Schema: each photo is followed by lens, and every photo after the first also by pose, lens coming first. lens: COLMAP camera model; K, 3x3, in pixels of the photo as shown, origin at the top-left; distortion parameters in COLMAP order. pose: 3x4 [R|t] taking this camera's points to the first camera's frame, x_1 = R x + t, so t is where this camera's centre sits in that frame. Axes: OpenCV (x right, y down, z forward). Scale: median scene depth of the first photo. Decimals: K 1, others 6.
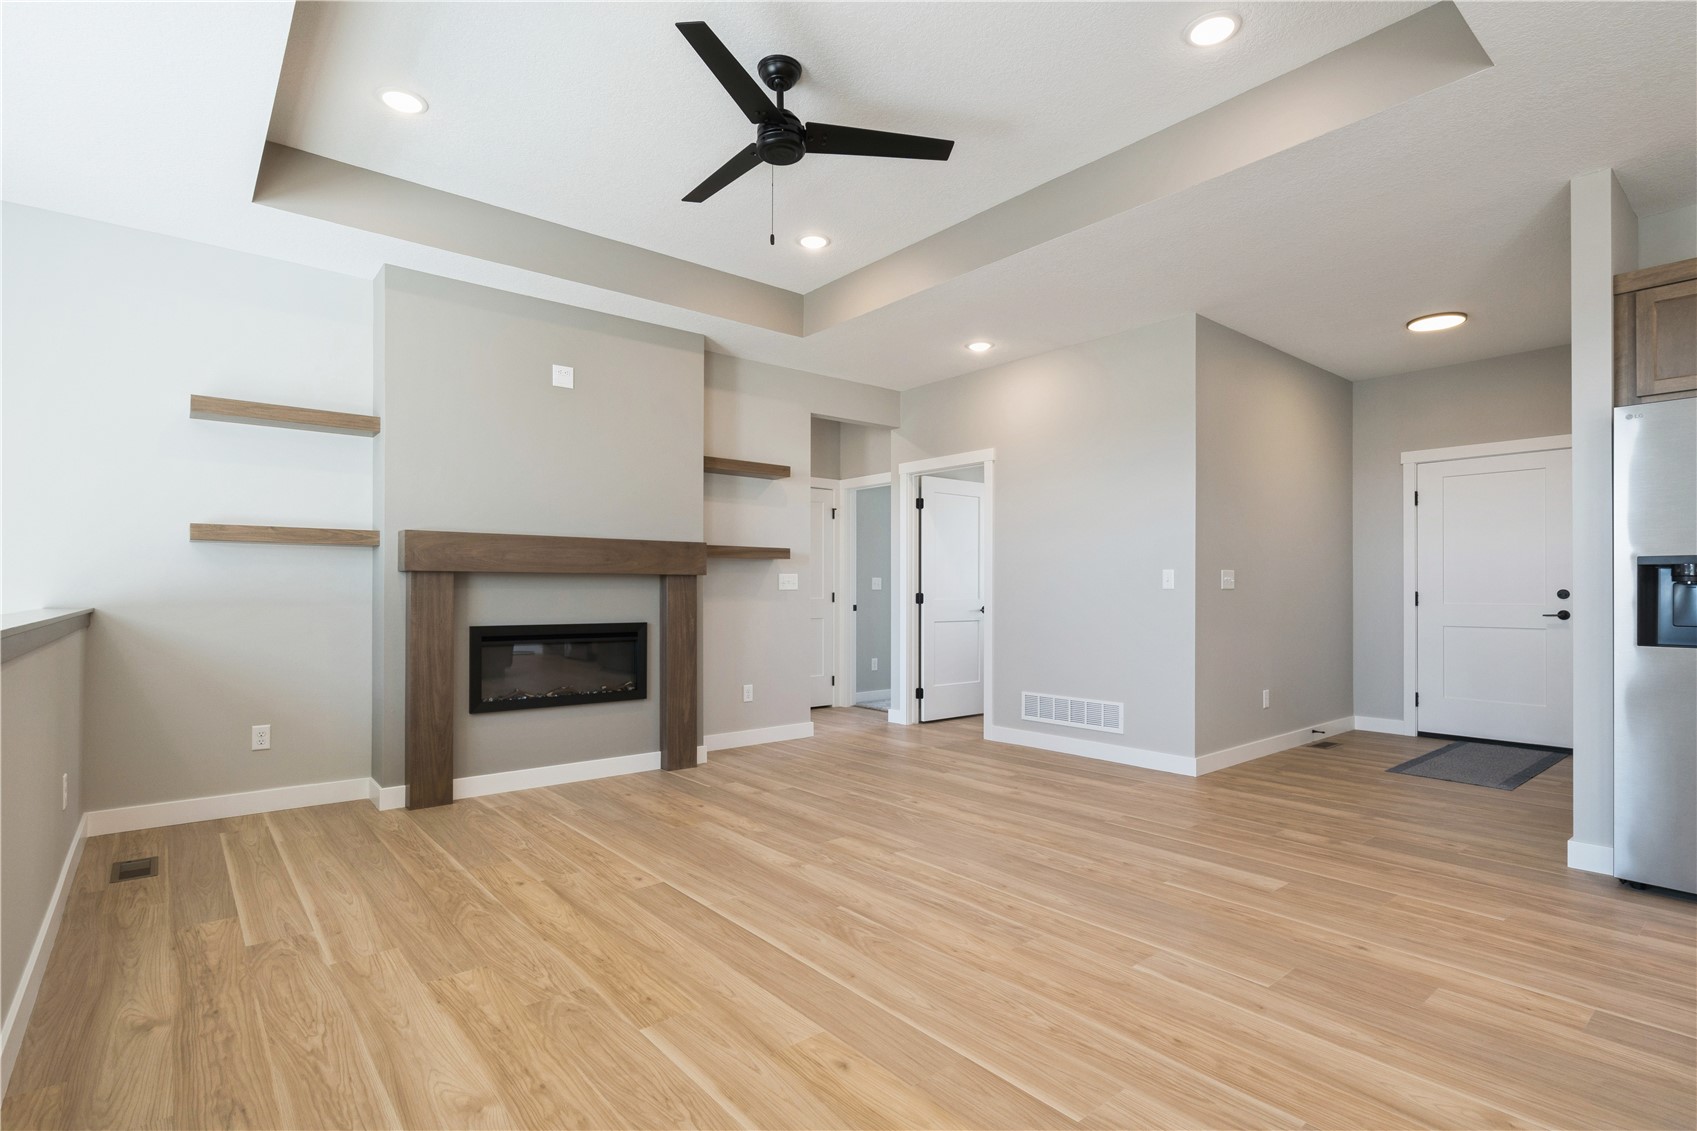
lens RADIAL K [[819.0, 0, 848.1], [0, 819.0, 593.4], [0, 0, 1]] dist [-0.001379, 0.000278]
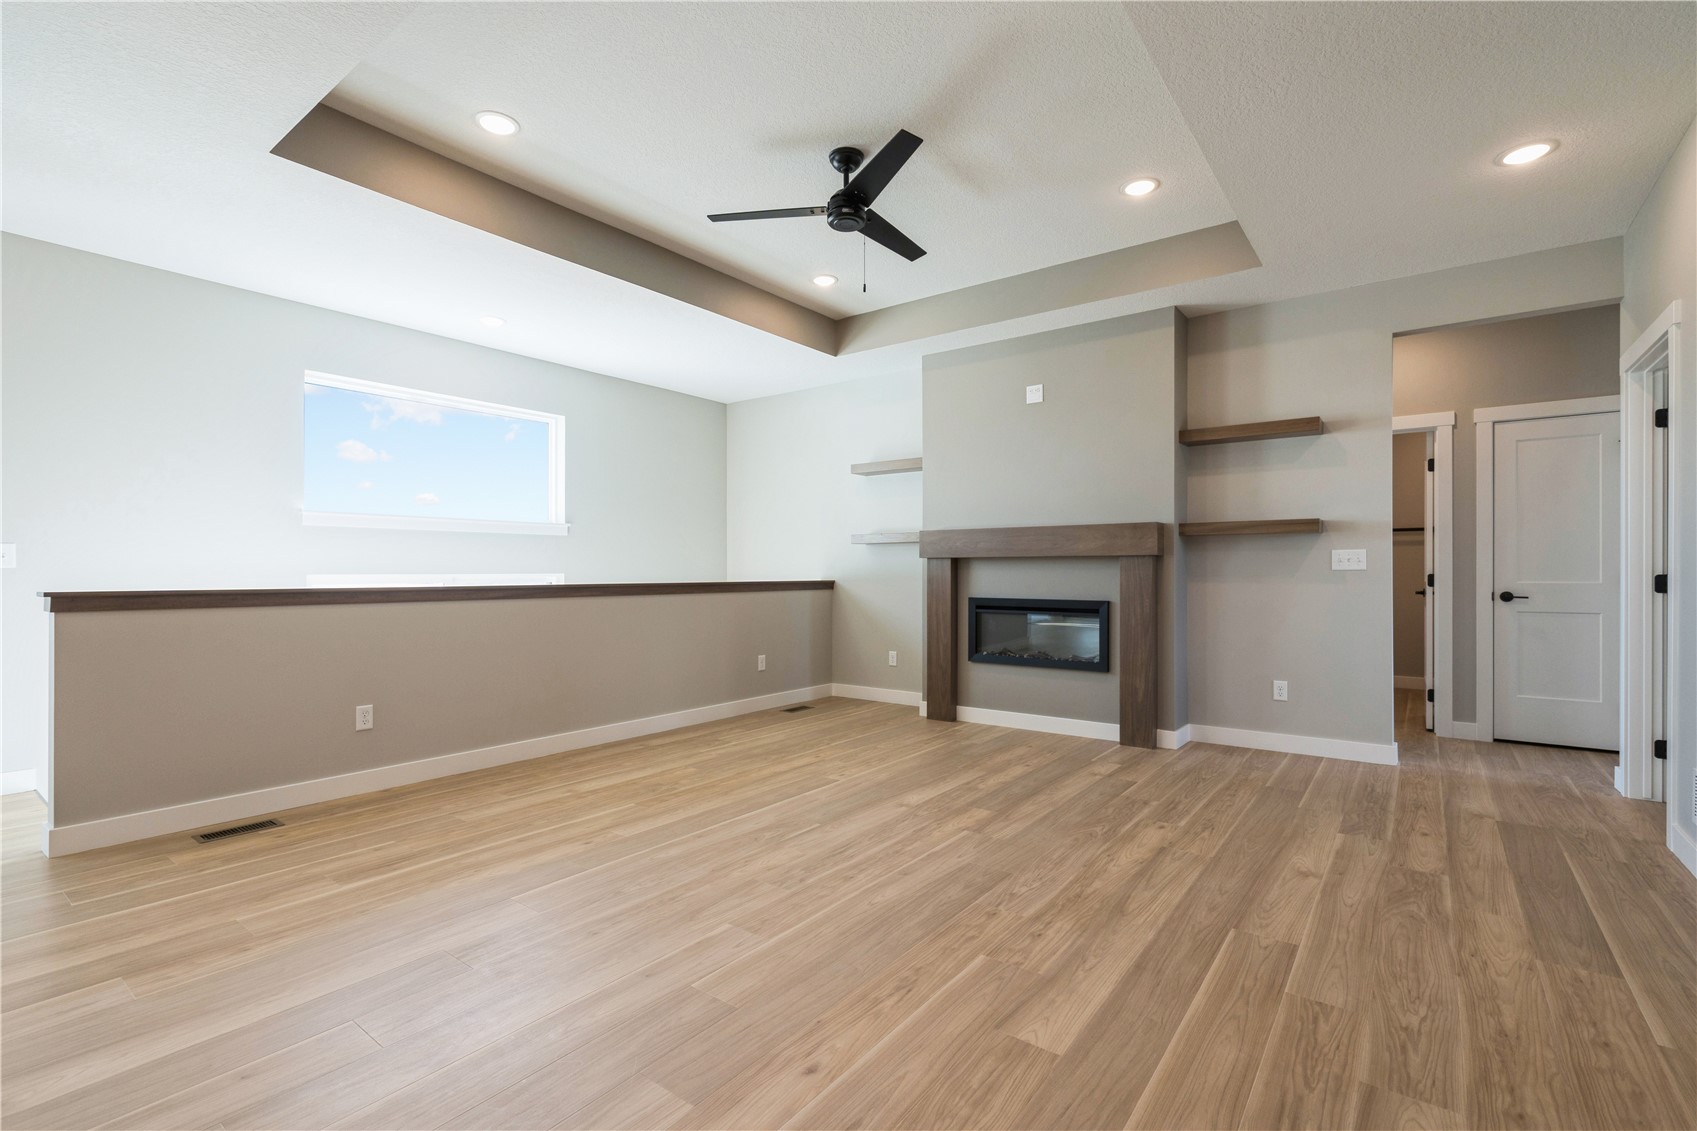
lens RADIAL K [[766.9, 0, 848.5], [0, 766.9, 565.5], [0, 0, 1]] dist [0.000100, 0.000149]
pose [[0.228928, -0.011166, -0.973379, 0.802959], [-0.003261, 0.999920, -0.012237, 0.003933], [0.973438, 0.005976, 0.228873, 0.549409]]
